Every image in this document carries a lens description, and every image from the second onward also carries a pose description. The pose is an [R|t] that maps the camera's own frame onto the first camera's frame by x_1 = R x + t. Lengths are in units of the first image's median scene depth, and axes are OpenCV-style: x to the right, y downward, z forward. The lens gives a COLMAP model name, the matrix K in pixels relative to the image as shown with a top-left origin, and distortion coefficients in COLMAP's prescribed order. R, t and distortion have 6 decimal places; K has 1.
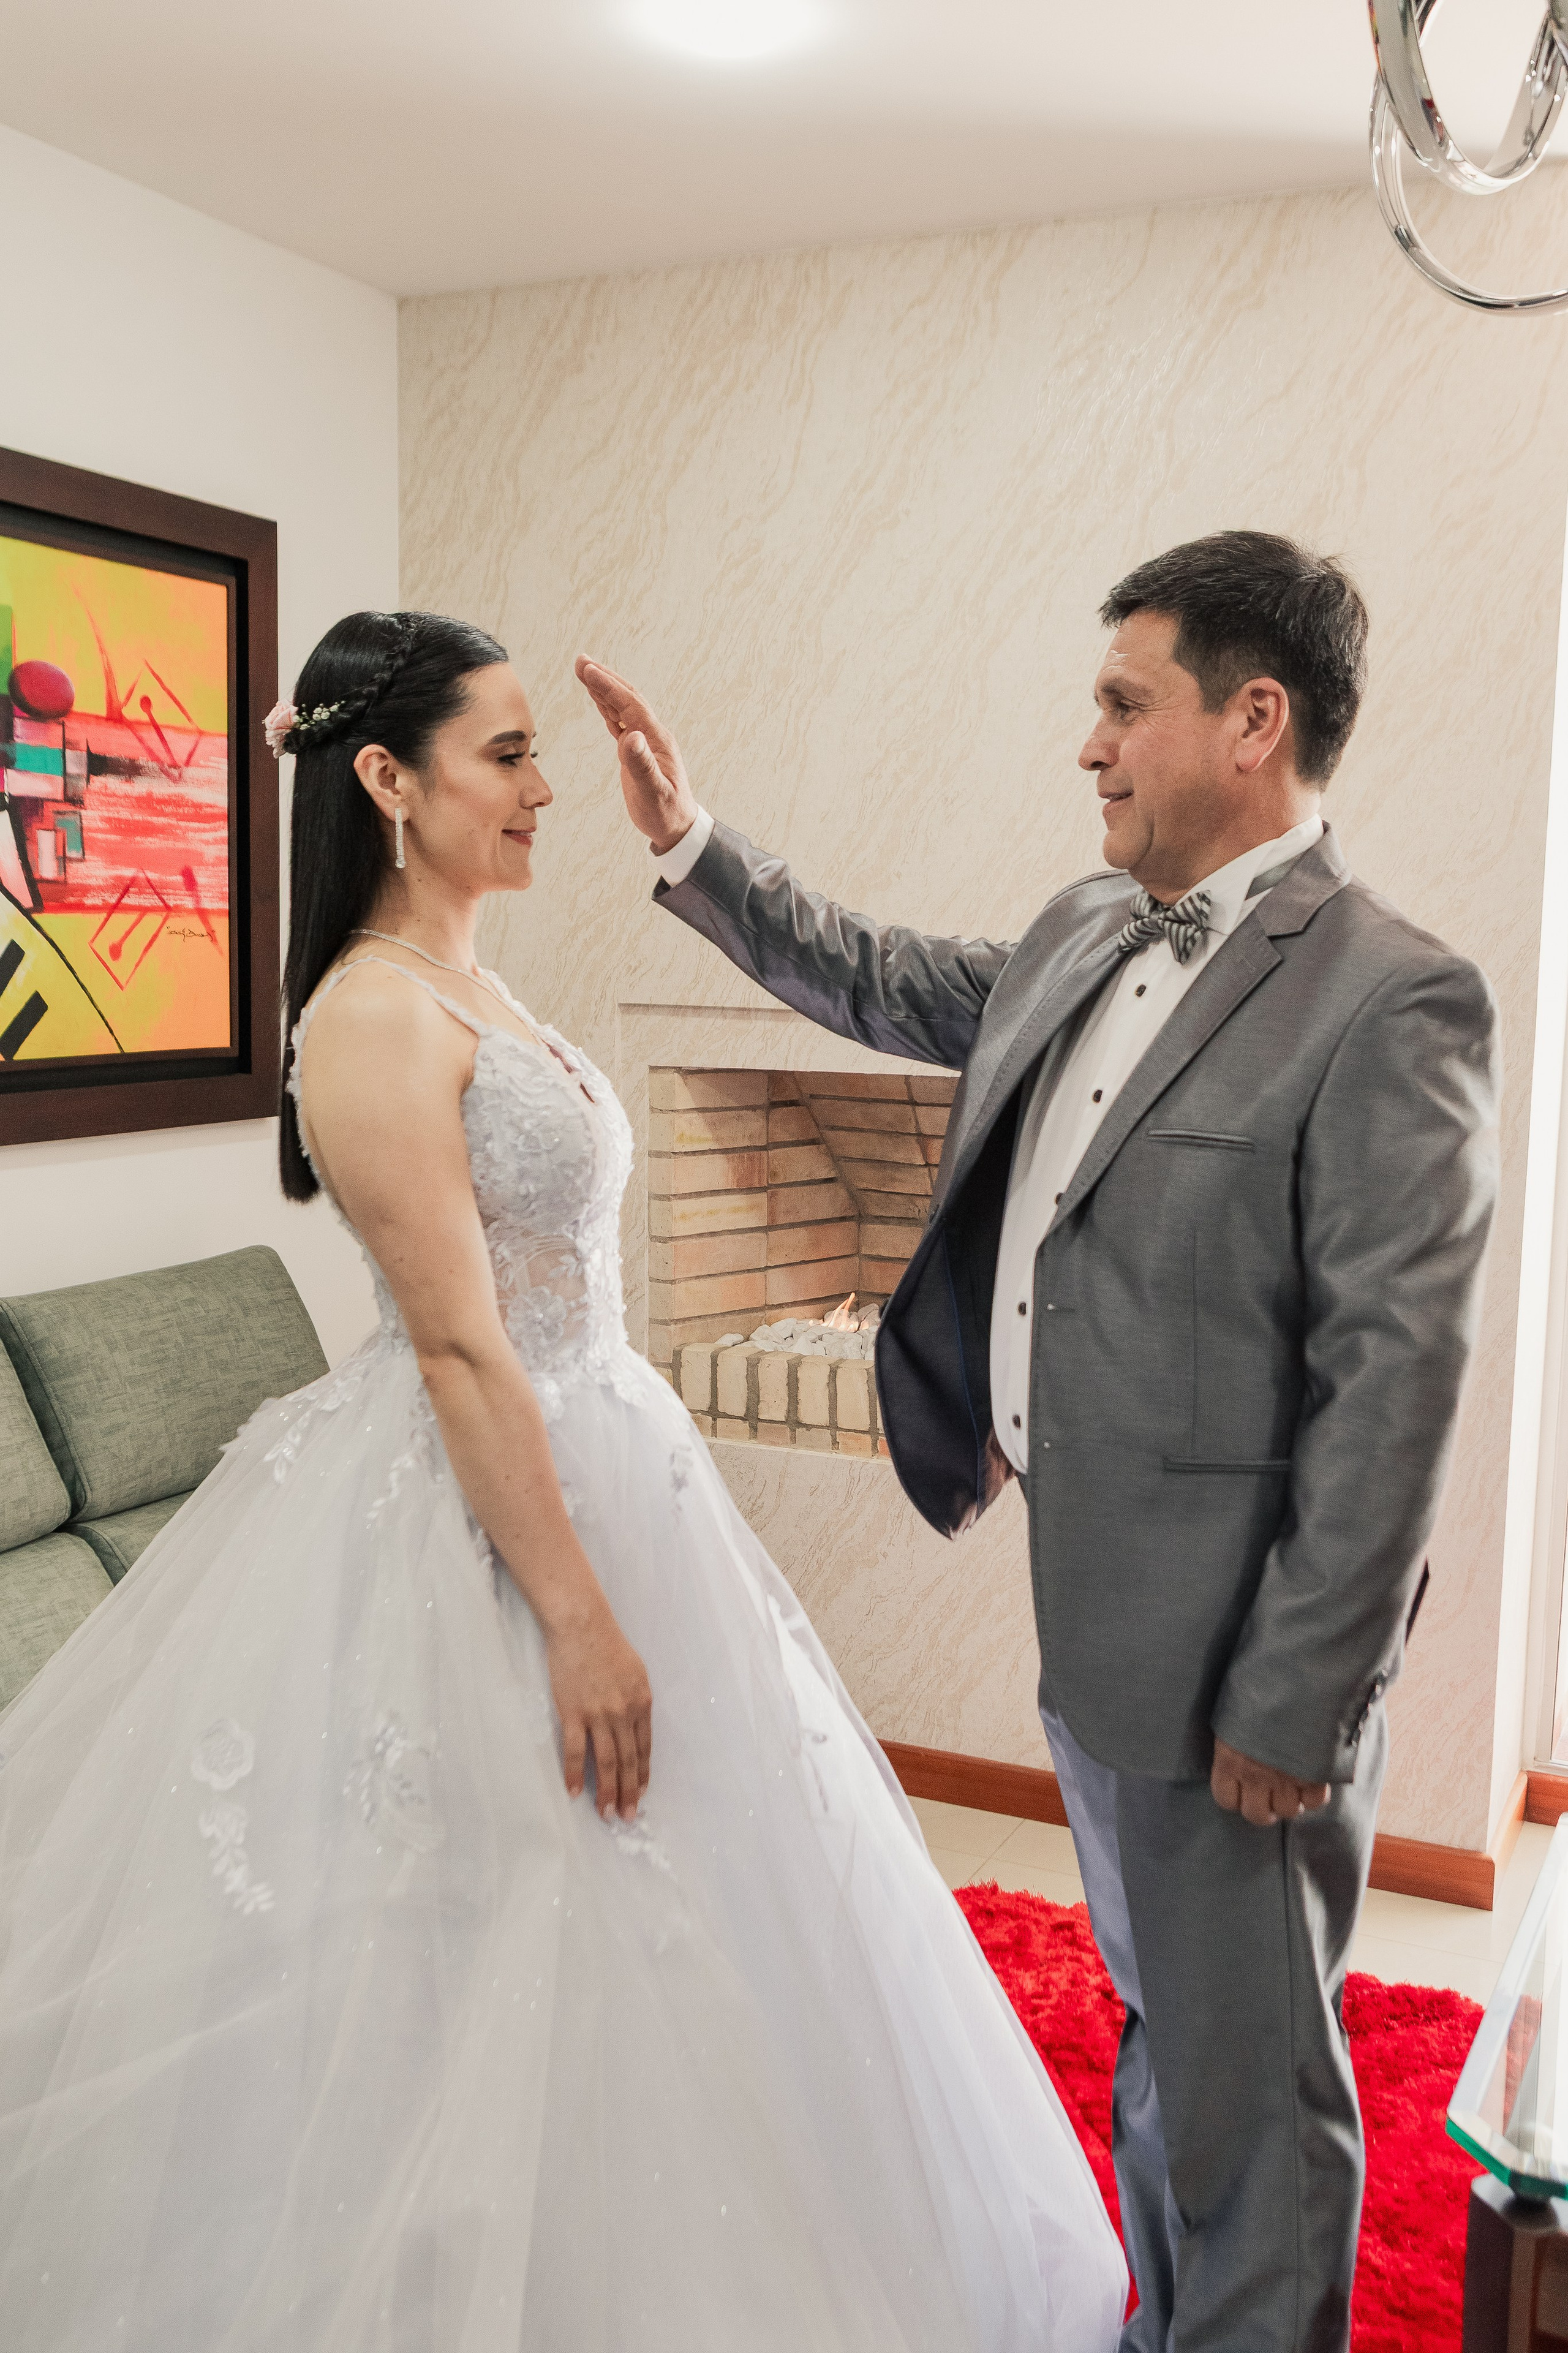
lens RADIAL K [[2182.4, 0, 866.9], [0, 2182.4, 1204.0], [0, 0, 1]] dist [-0.016396, 0.013157]
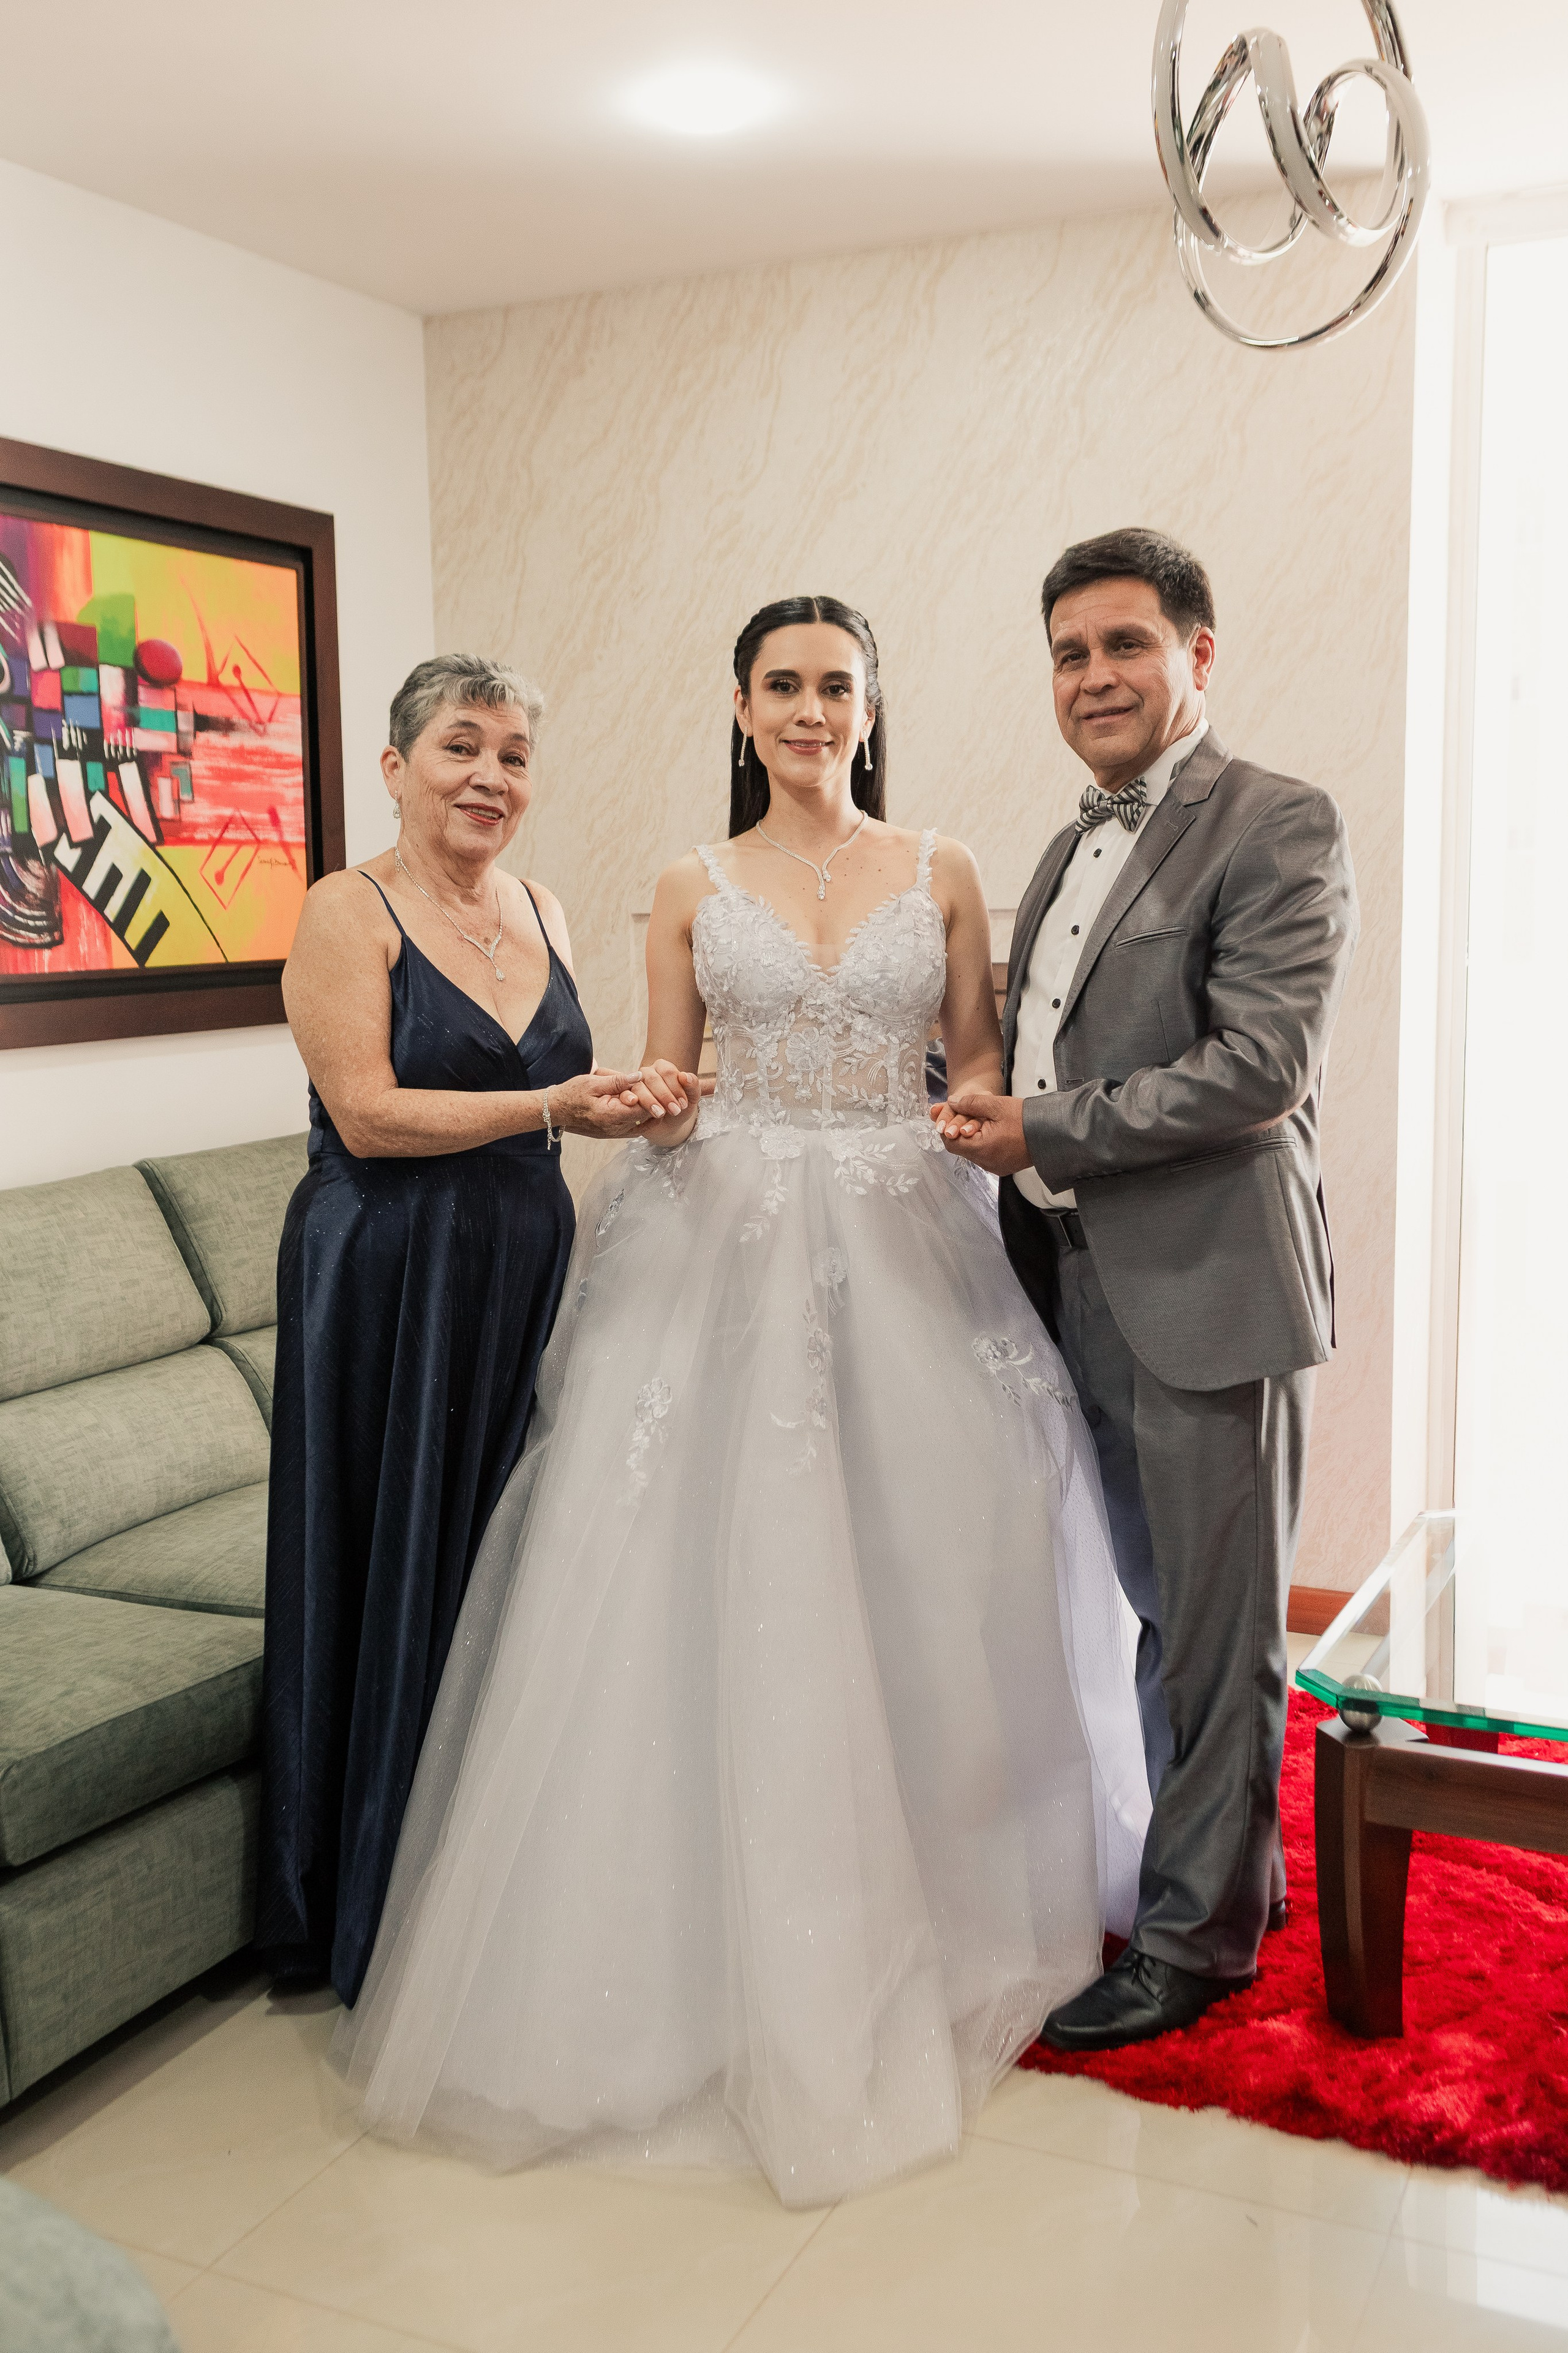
lens RADIAL K [[2263.8, 0, 784.0], [0, 2263.8, 1176.5], [0, 0, 1]] dist [0.010991, -0.003410]
pose [[0.998947, -0.032451, -0.032432, 0.002924], [0.032474, 0.999473, 0.000183, 0.057053], [0.032409, -0.001236, 0.999474, -0.235085]]
